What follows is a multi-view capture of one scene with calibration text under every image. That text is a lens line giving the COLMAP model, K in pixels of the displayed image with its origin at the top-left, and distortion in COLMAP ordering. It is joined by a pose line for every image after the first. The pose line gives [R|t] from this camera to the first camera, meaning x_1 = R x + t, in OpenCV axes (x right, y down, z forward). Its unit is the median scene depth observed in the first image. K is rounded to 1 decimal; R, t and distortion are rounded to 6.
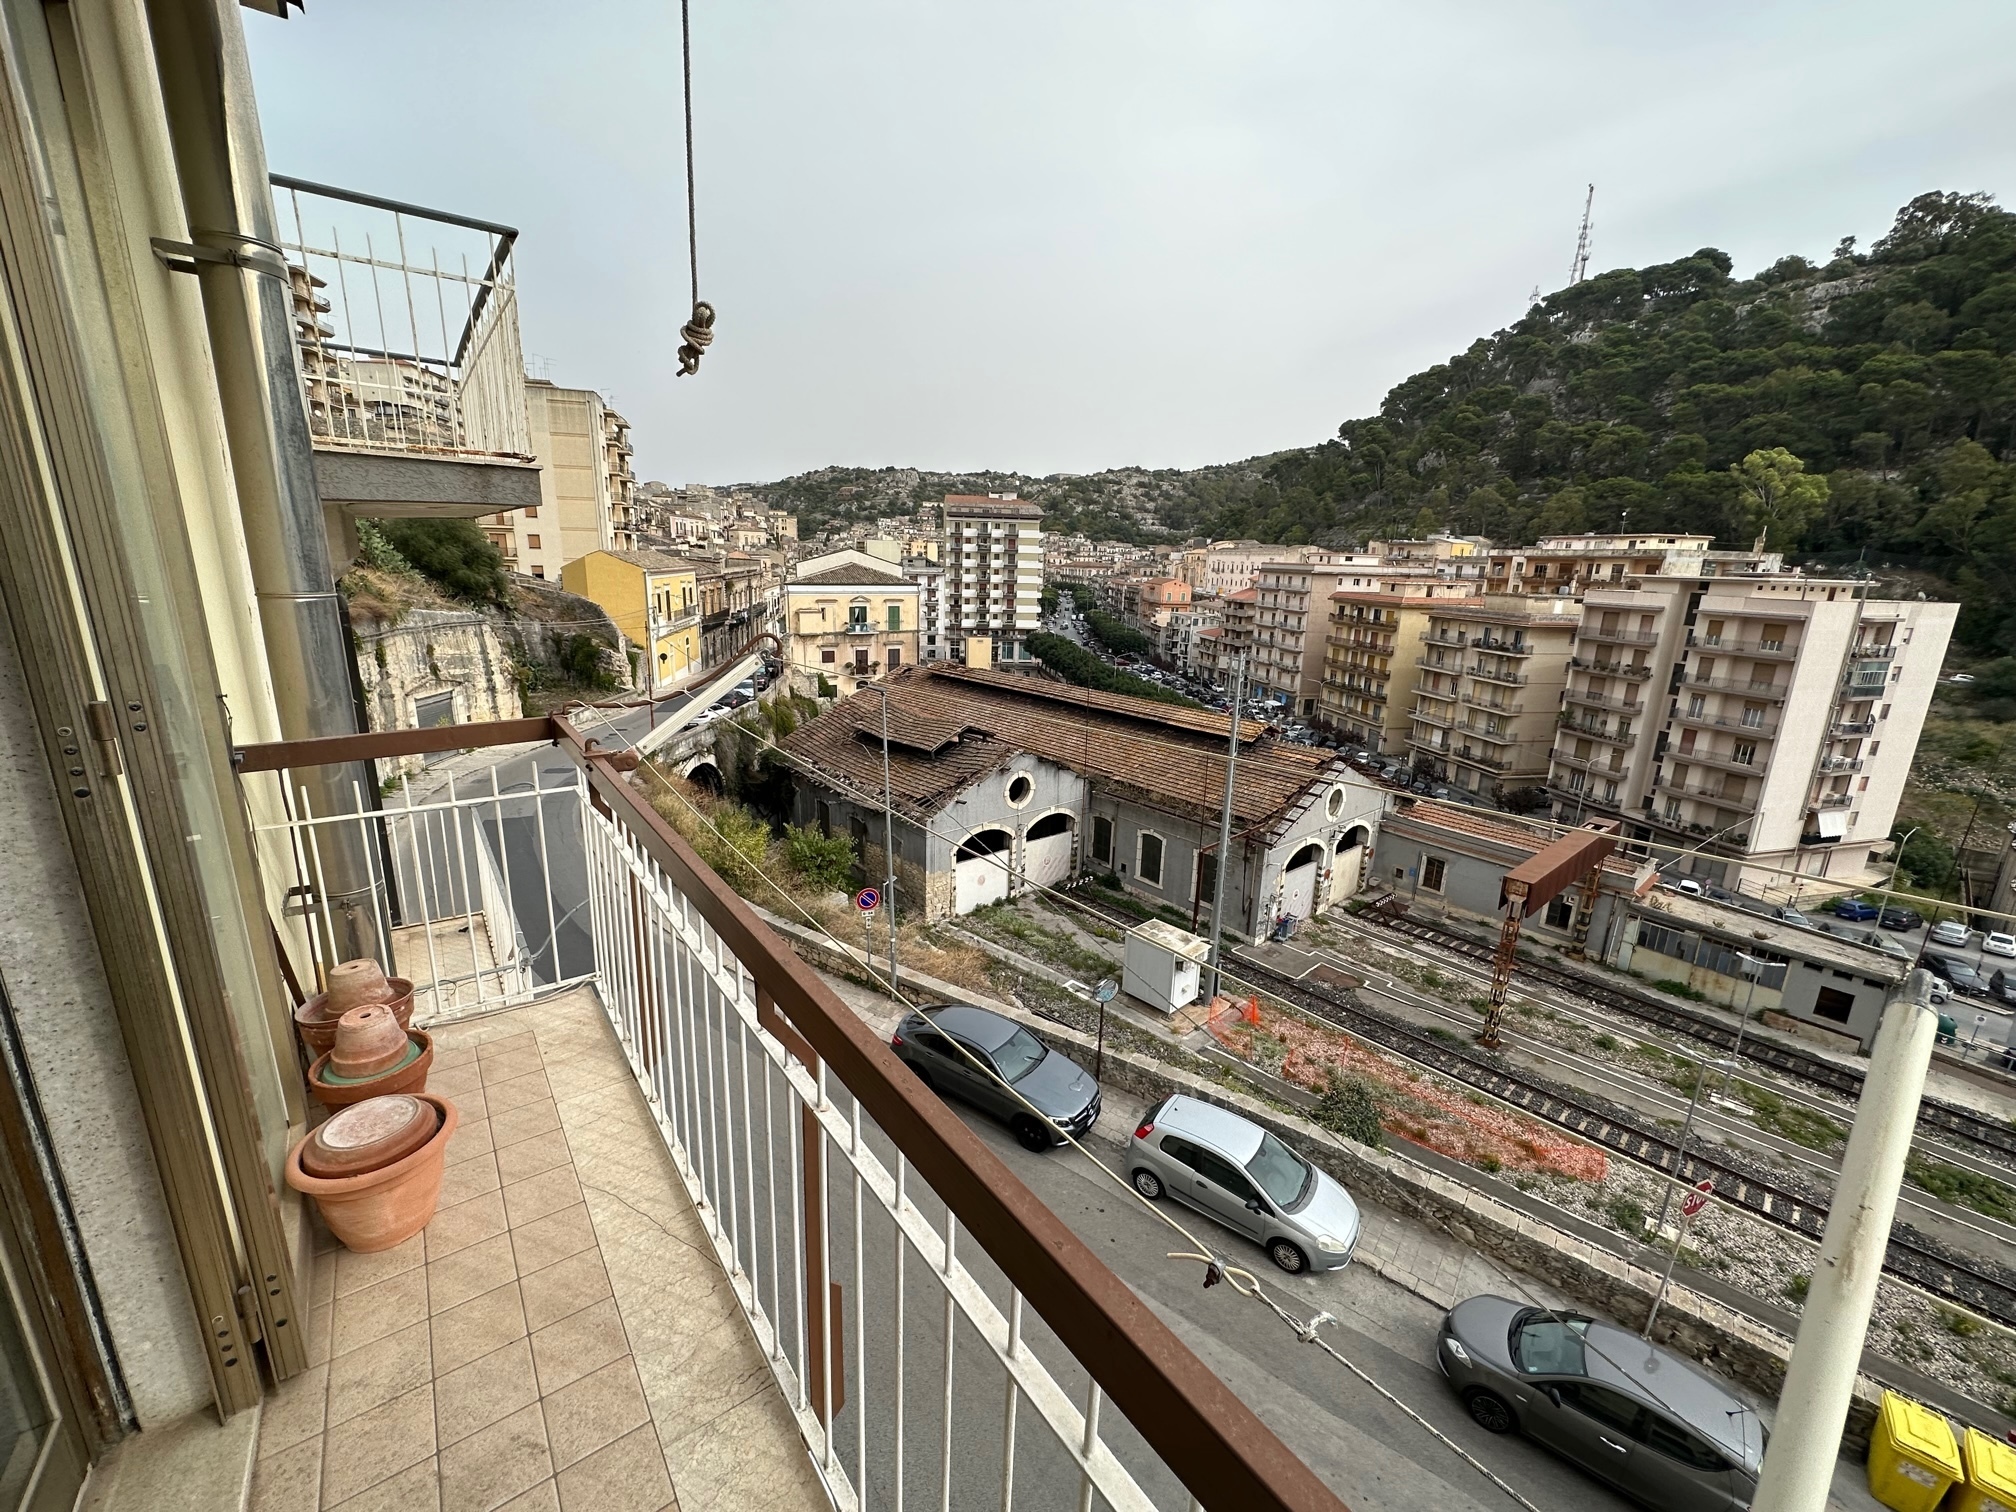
lens RADIAL K [[801.8, 0, 1009.0], [0, 801.8, 758.1], [0, 0, 1]] dist [-0.003530, 0.000783]
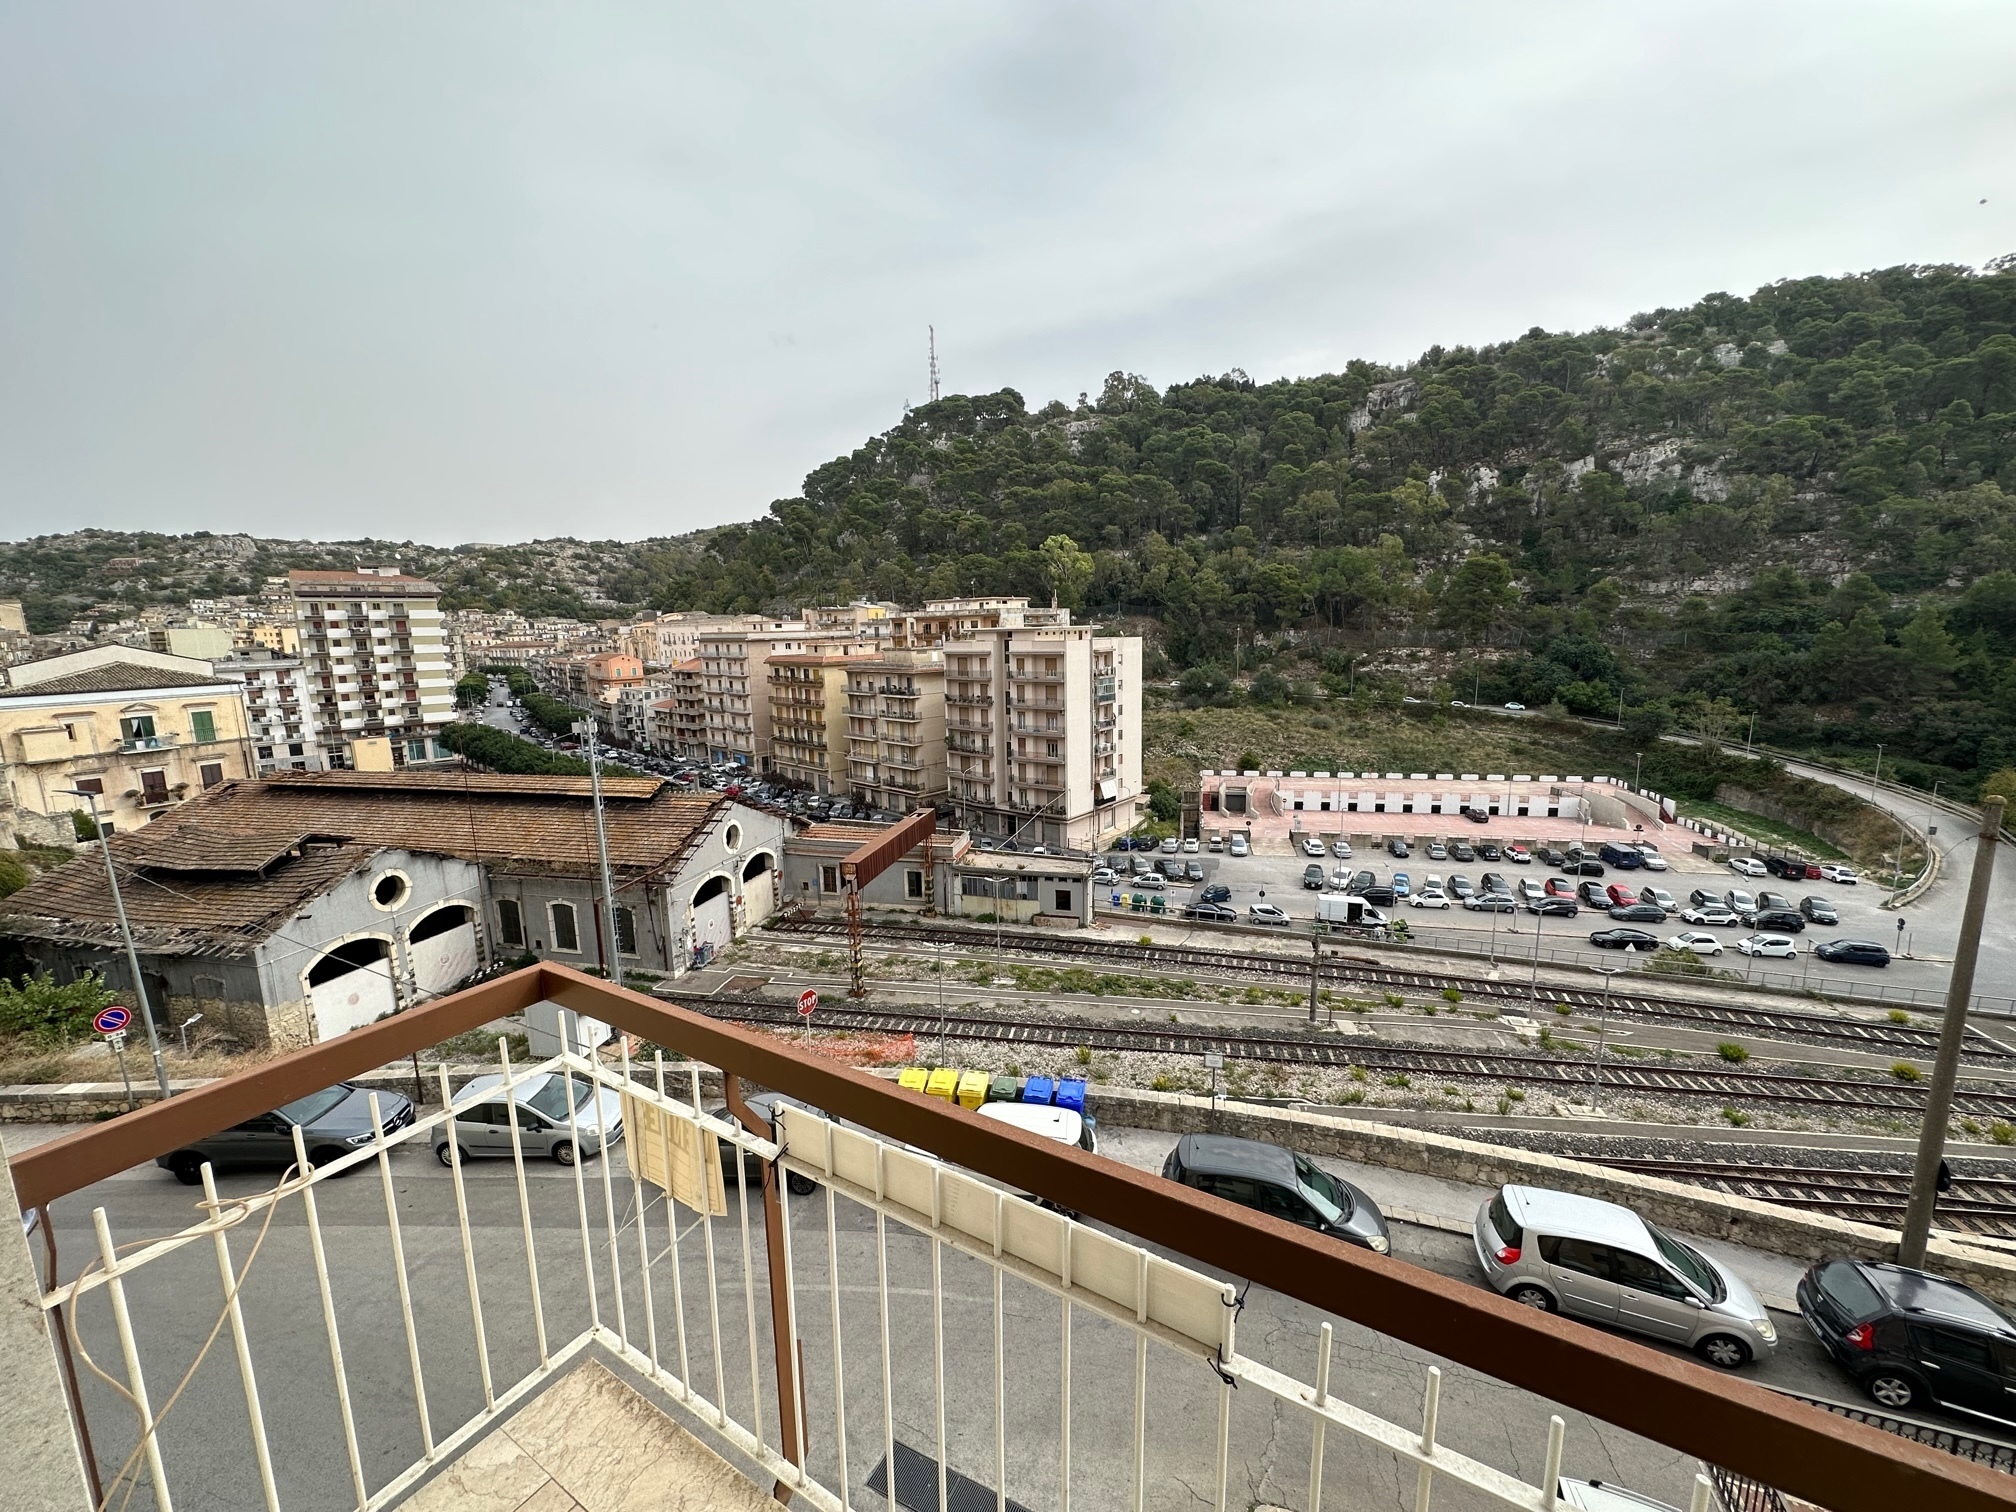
lens RADIAL K [[801.8, 0, 1009.0], [0, 801.8, 758.1], [0, 0, 1]] dist [-0.003530, 0.000783]
pose [[0.808002, -0.139563, 0.572411, 0.049737], [0.186032, 0.982272, -0.023104, 0.026420], [-0.559039, 0.125155, 0.819641, -0.106585]]
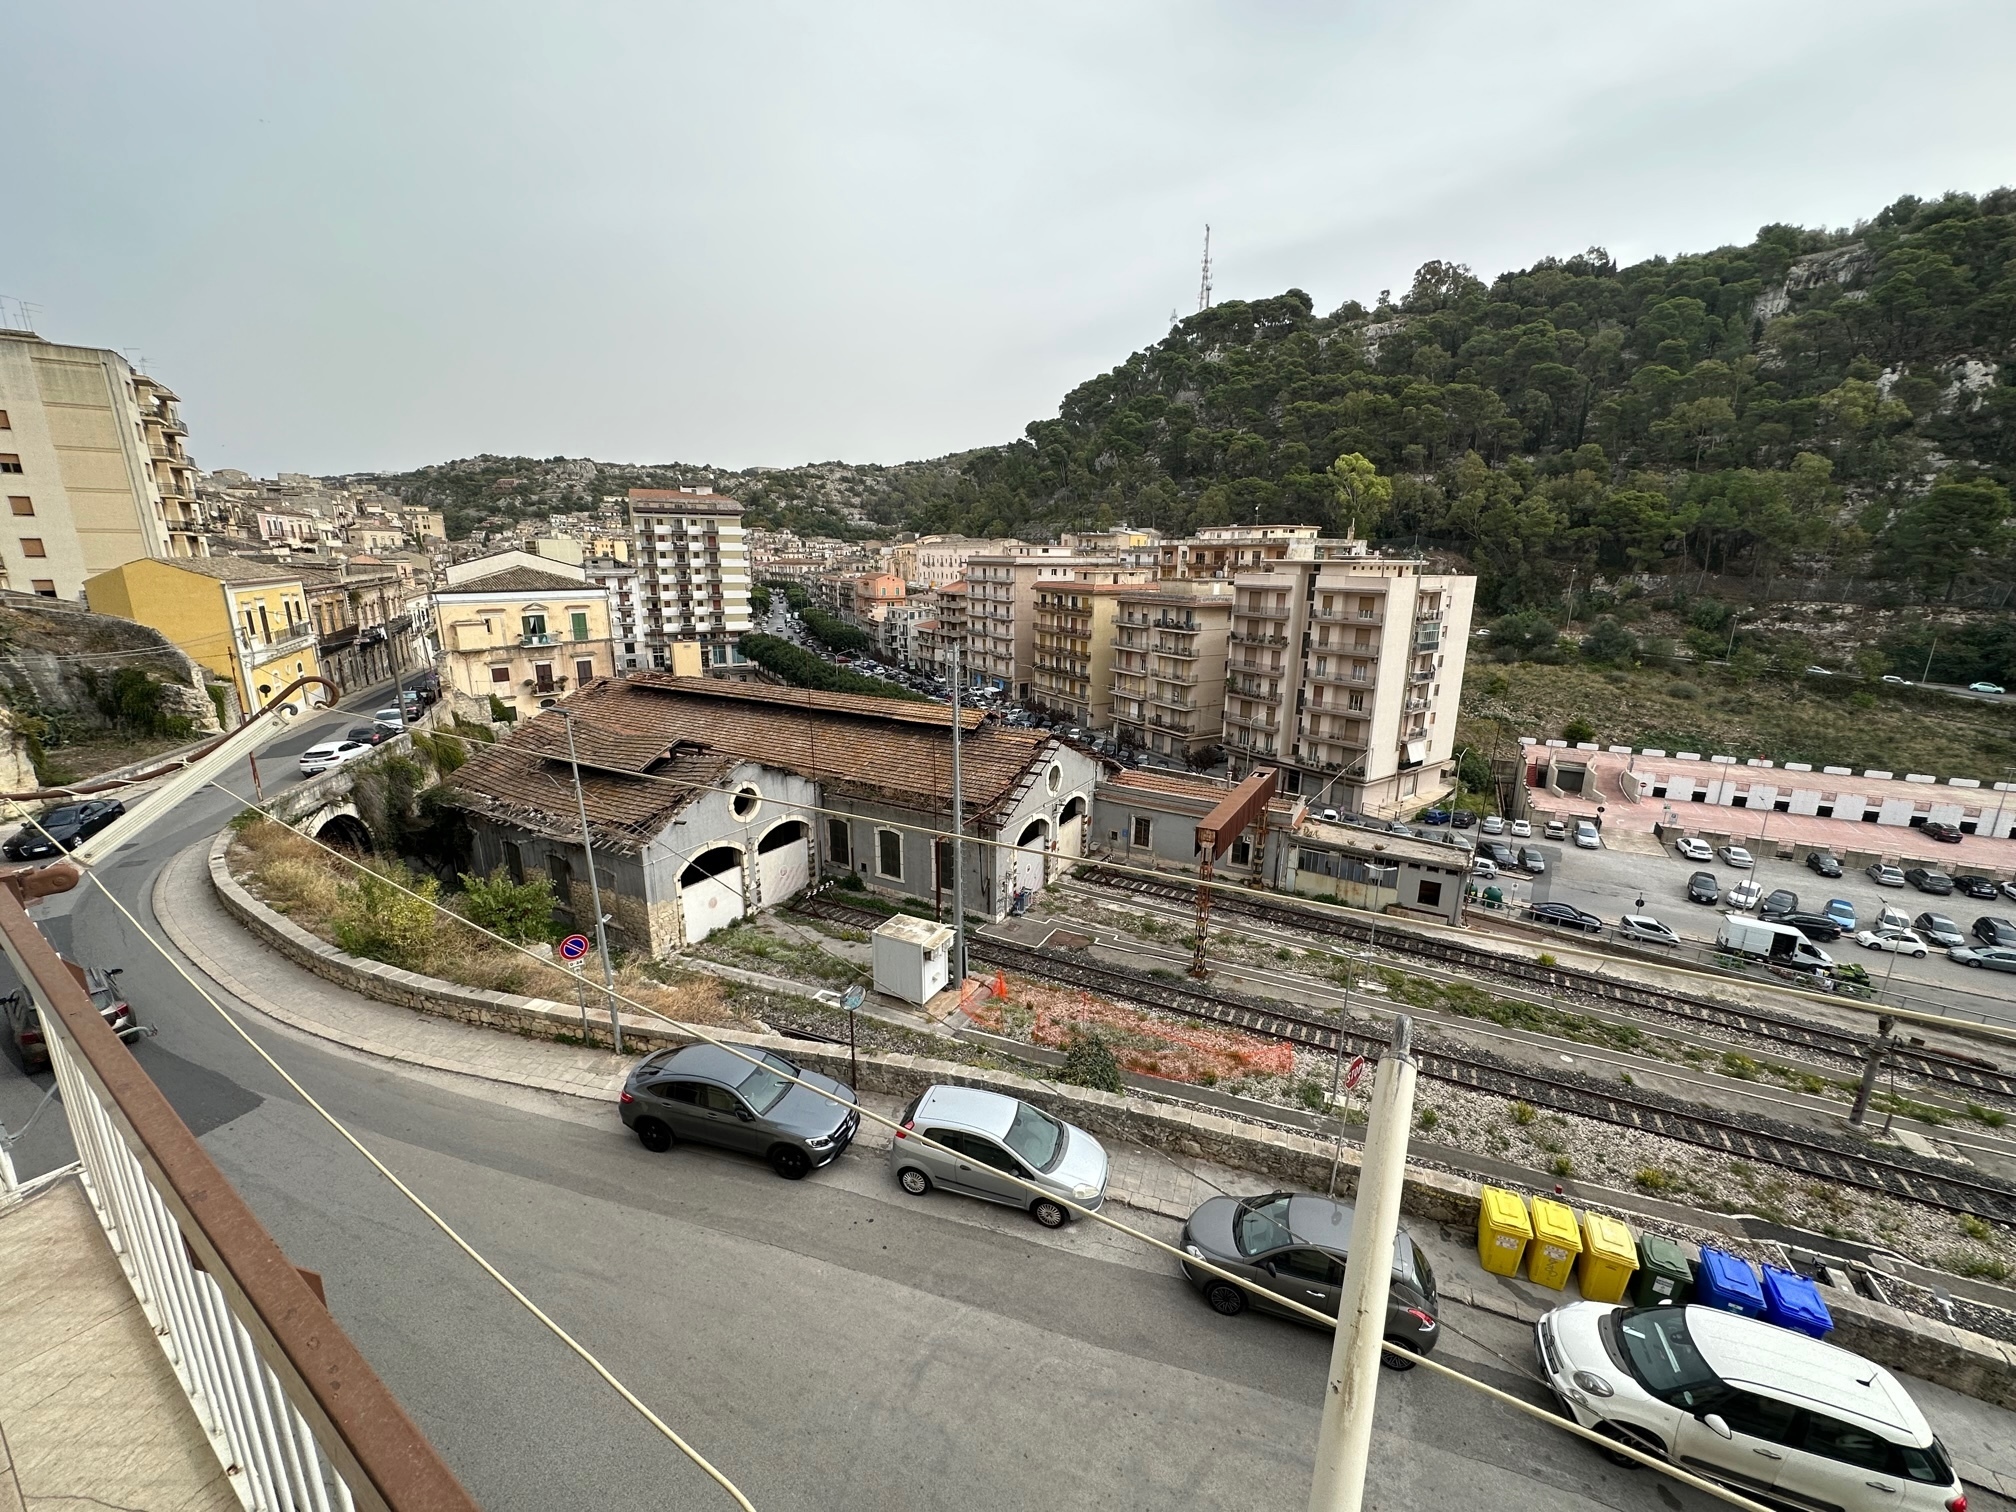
lens RADIAL K [[801.8, 0, 1009.0], [0, 801.8, 758.1], [0, 0, 1]] dist [-0.003530, 0.000783]
pose [[0.940662, -0.101855, 0.323699, 0.003032], [0.100031, 0.994734, 0.022315, -0.000996], [-0.324267, 0.011389, 0.945897, 0.001630]]
